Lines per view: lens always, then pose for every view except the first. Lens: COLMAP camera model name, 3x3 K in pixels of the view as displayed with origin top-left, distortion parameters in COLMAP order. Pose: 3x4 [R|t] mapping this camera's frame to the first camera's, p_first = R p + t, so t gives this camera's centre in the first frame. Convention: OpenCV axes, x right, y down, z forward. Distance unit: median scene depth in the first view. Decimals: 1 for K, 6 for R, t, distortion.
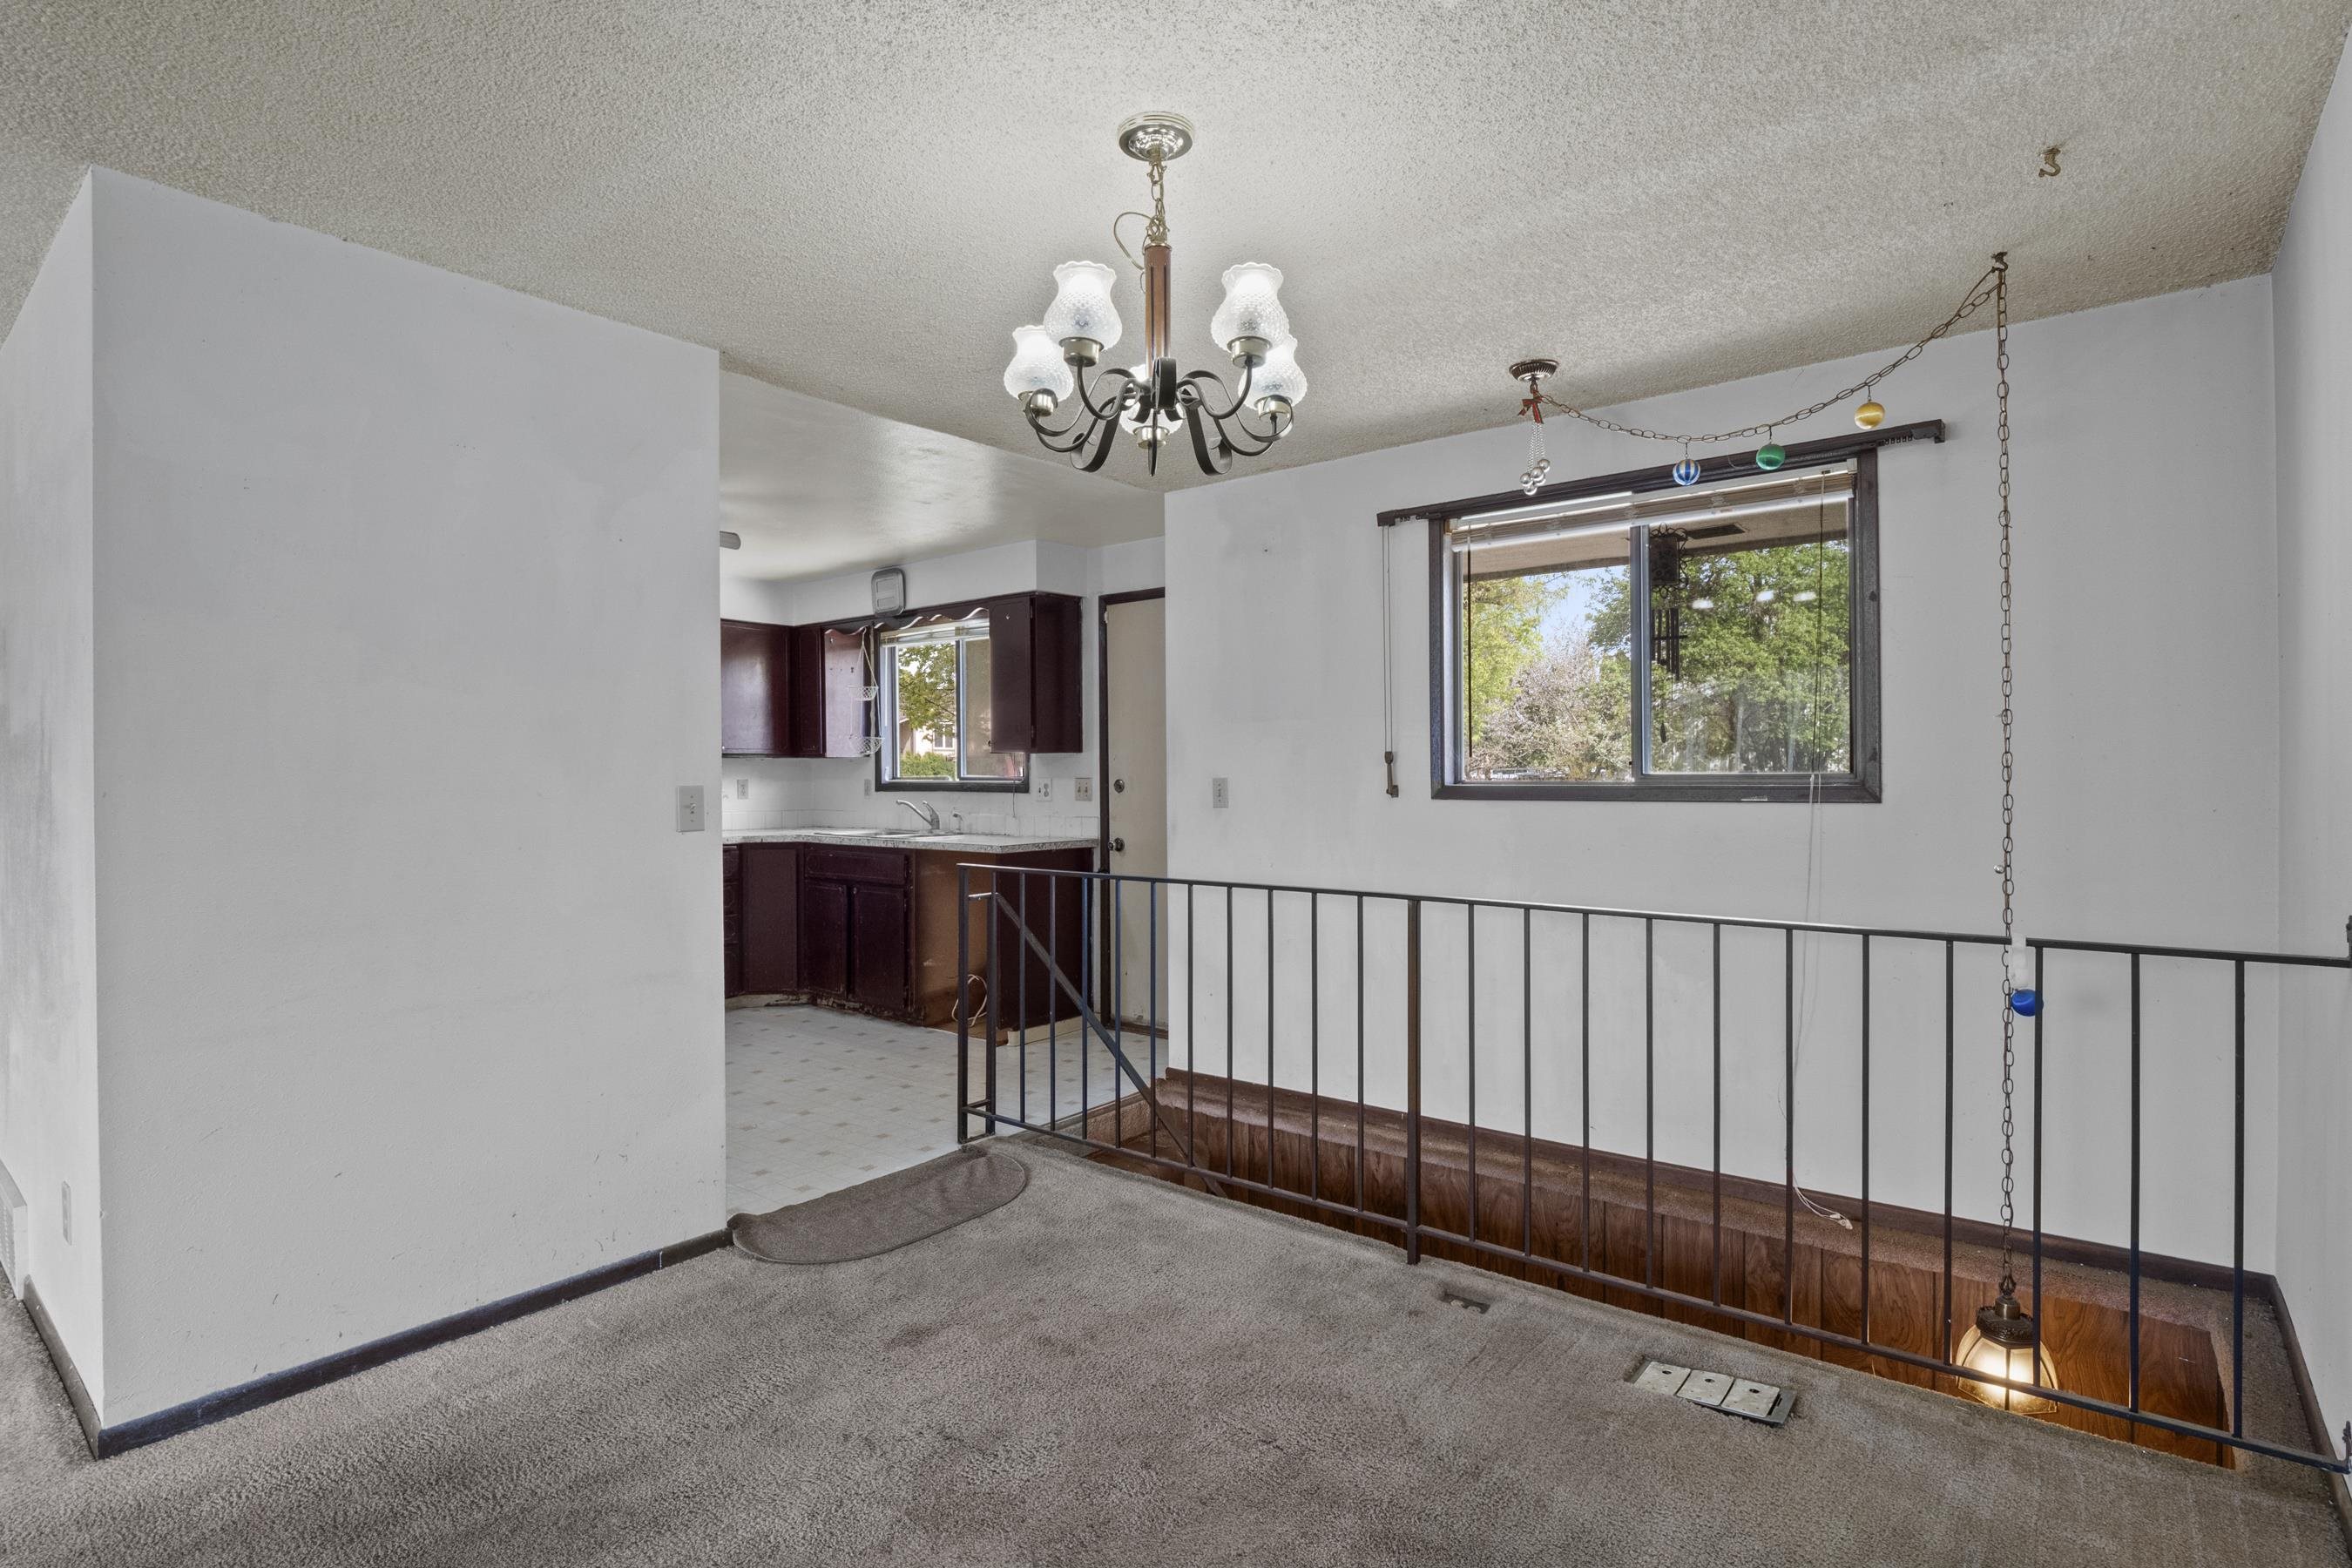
lens RADIAL K [[1173.5, 0, 1161.0], [0, 1173.5, 785.0], [0, 0, 1]] dist [-0.015427, -0.000773]
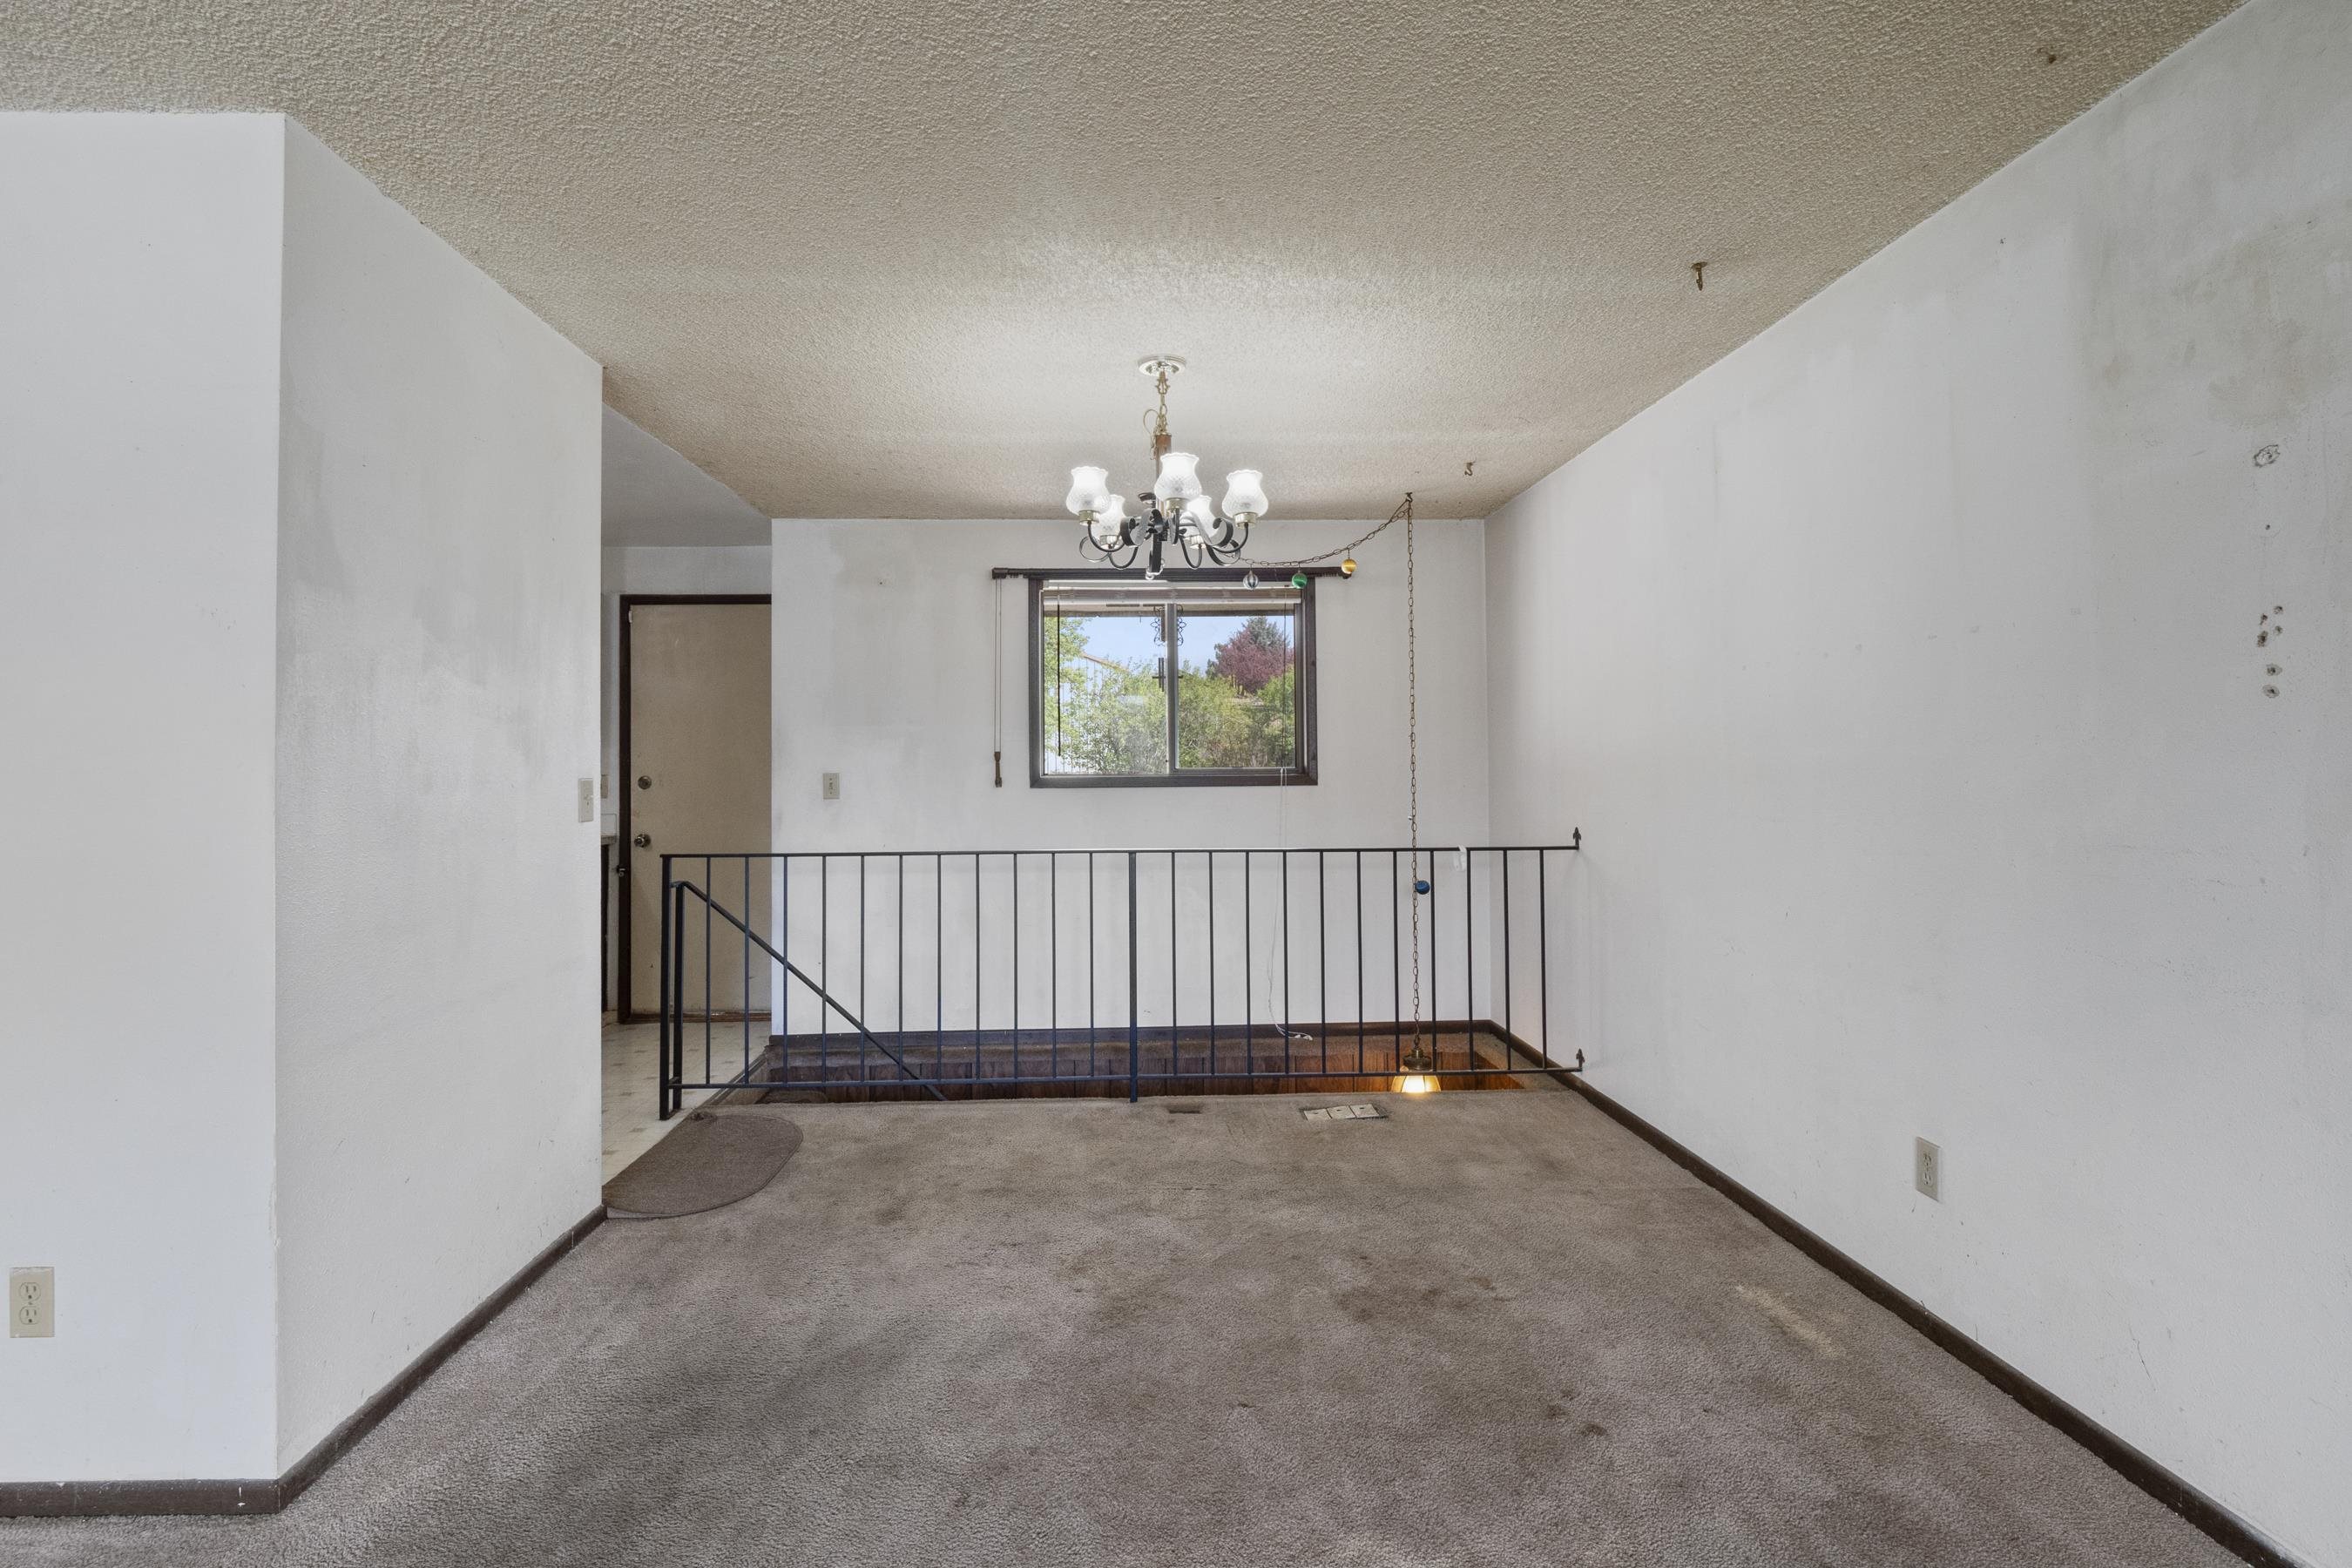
lens RADIAL K [[1158.1, 0, 1178.0], [0, 1158.1, 750.1], [0, 0, 1]] dist [0.001826, -0.016851]
pose [[0.742834, 0.009829, 0.669404, -0.528984], [0.009714, 0.999629, -0.025457, 0.004604], [-0.669406, 0.025413, 0.742462, -0.091680]]
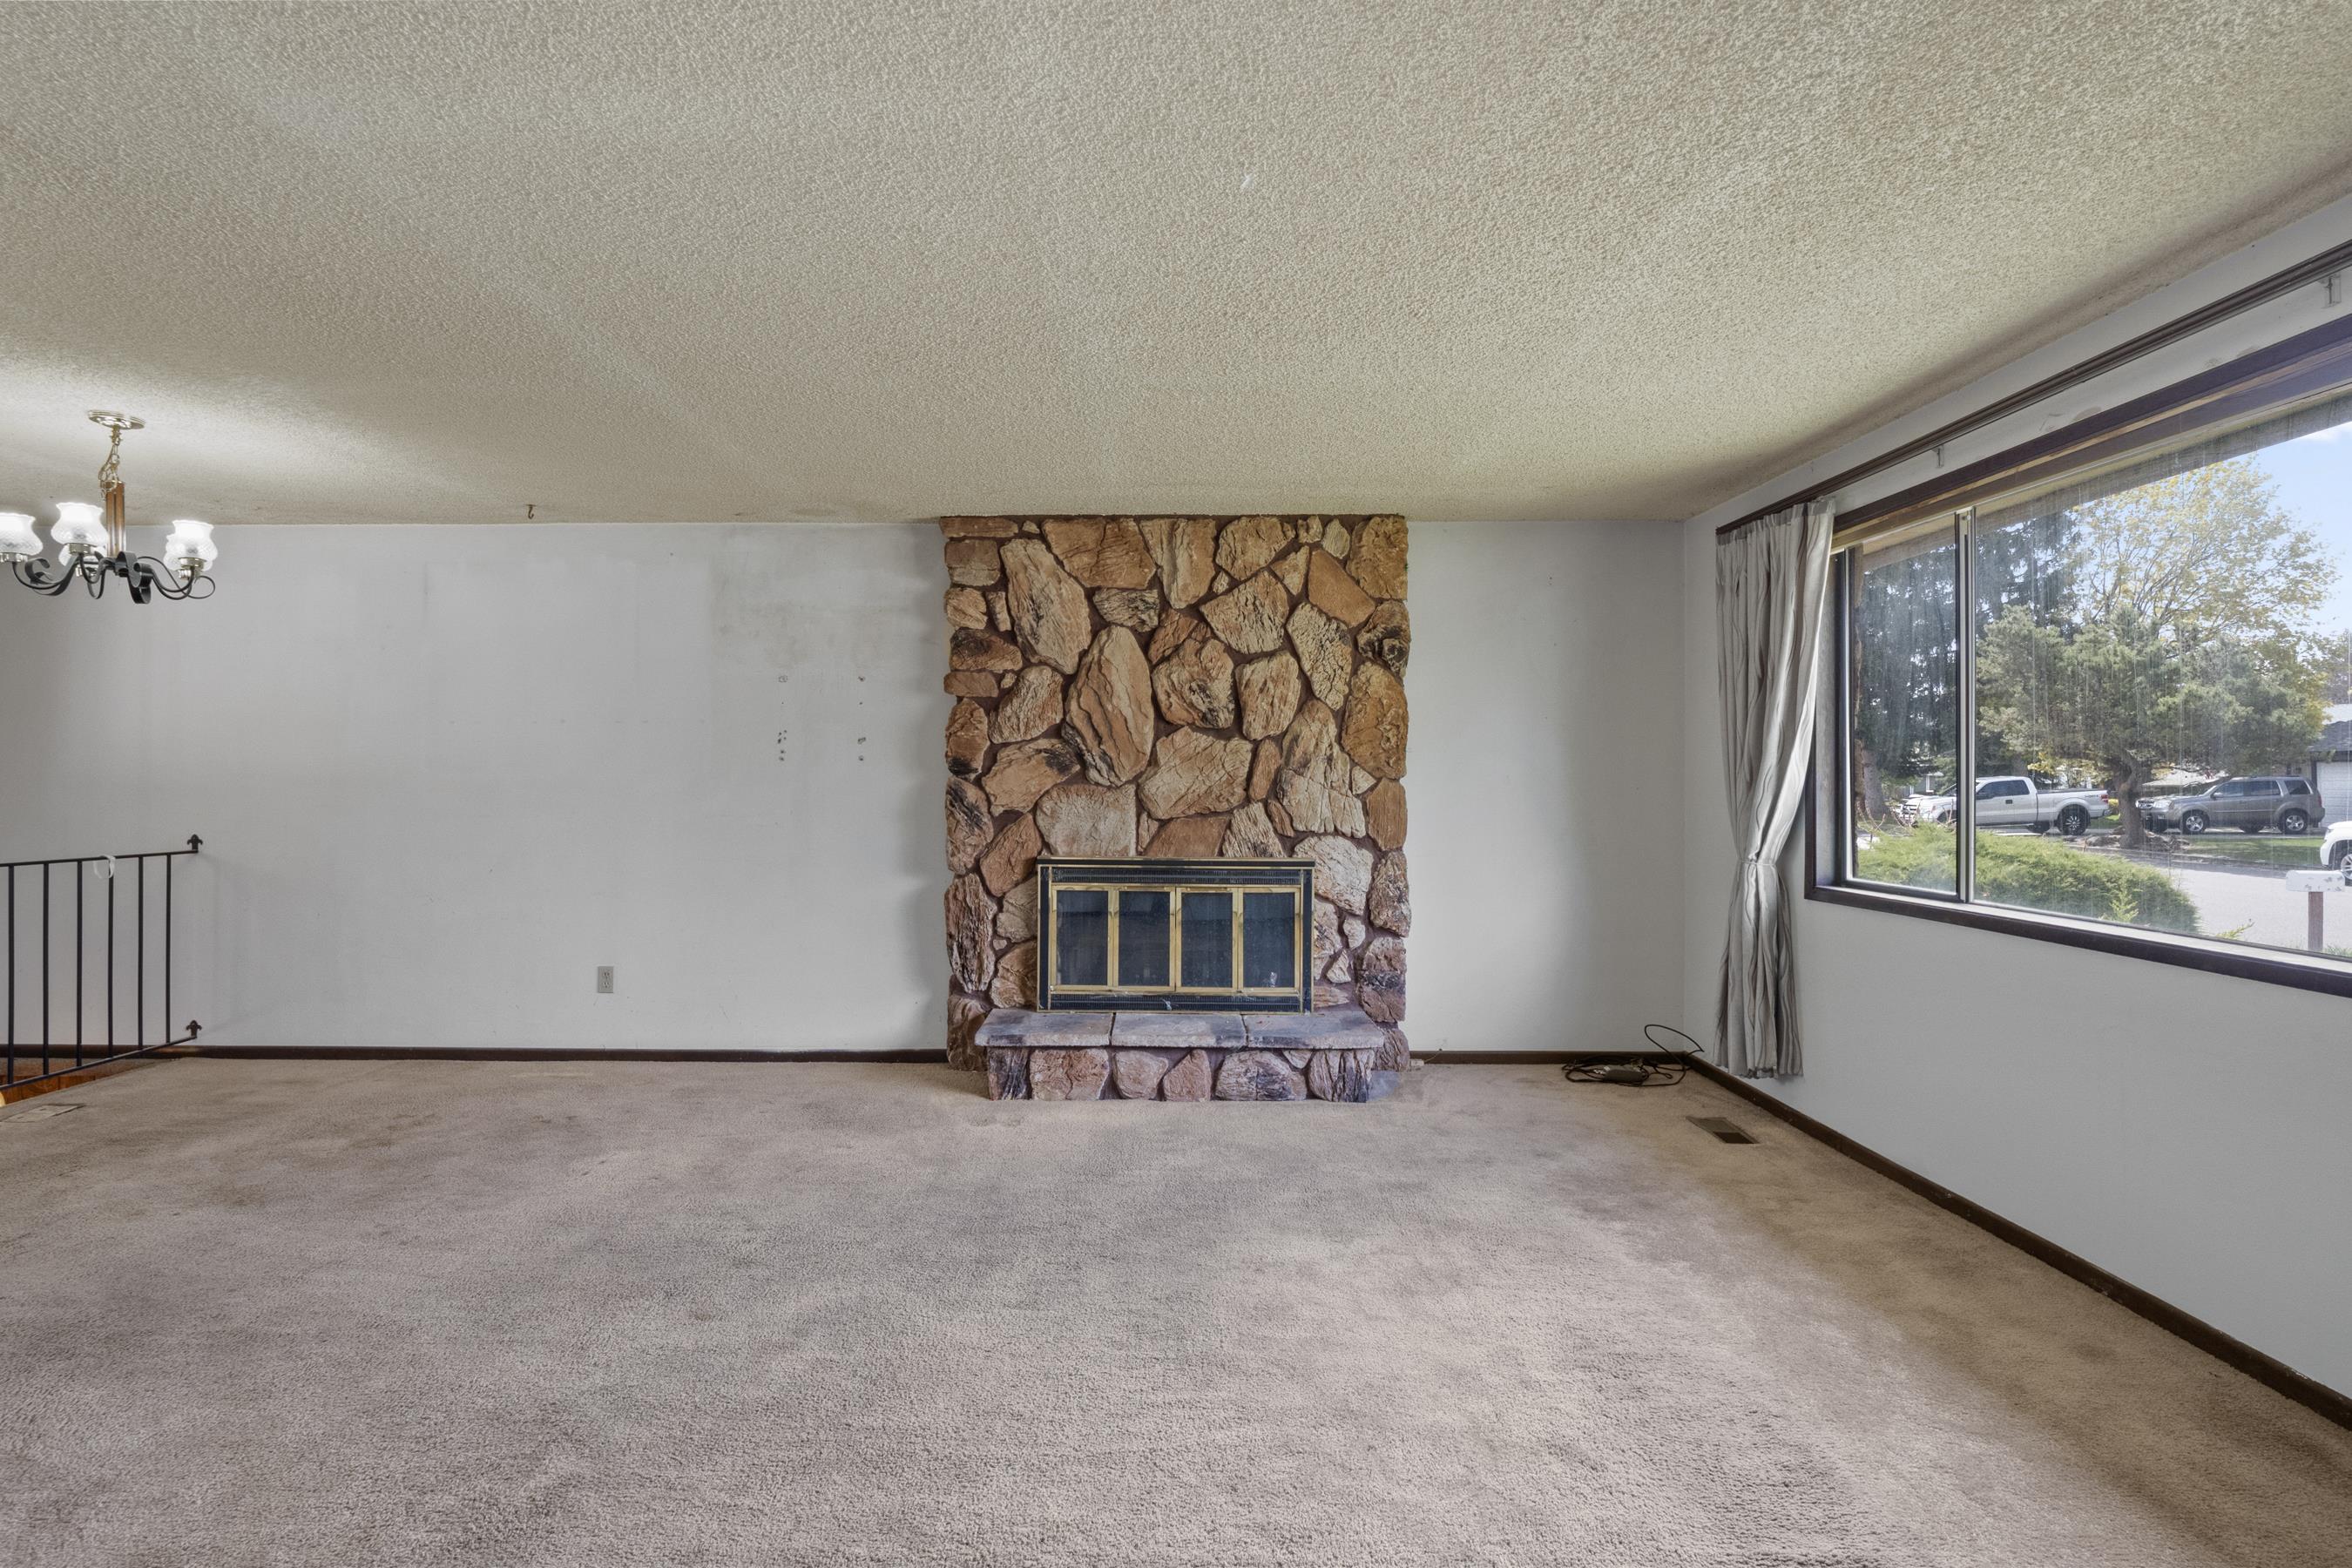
lens RADIAL K [[1142.7, 0, 1160.7], [0, 1142.7, 769.9], [0, 0, 1]] dist [0.003993, -0.015503]
pose [[-0.626336, 0.011252, 0.779472, -1.195063], [0.009913, 0.999930, -0.006468, 0.000051], [-0.779490, 0.003676, -0.626404, 0.424489]]
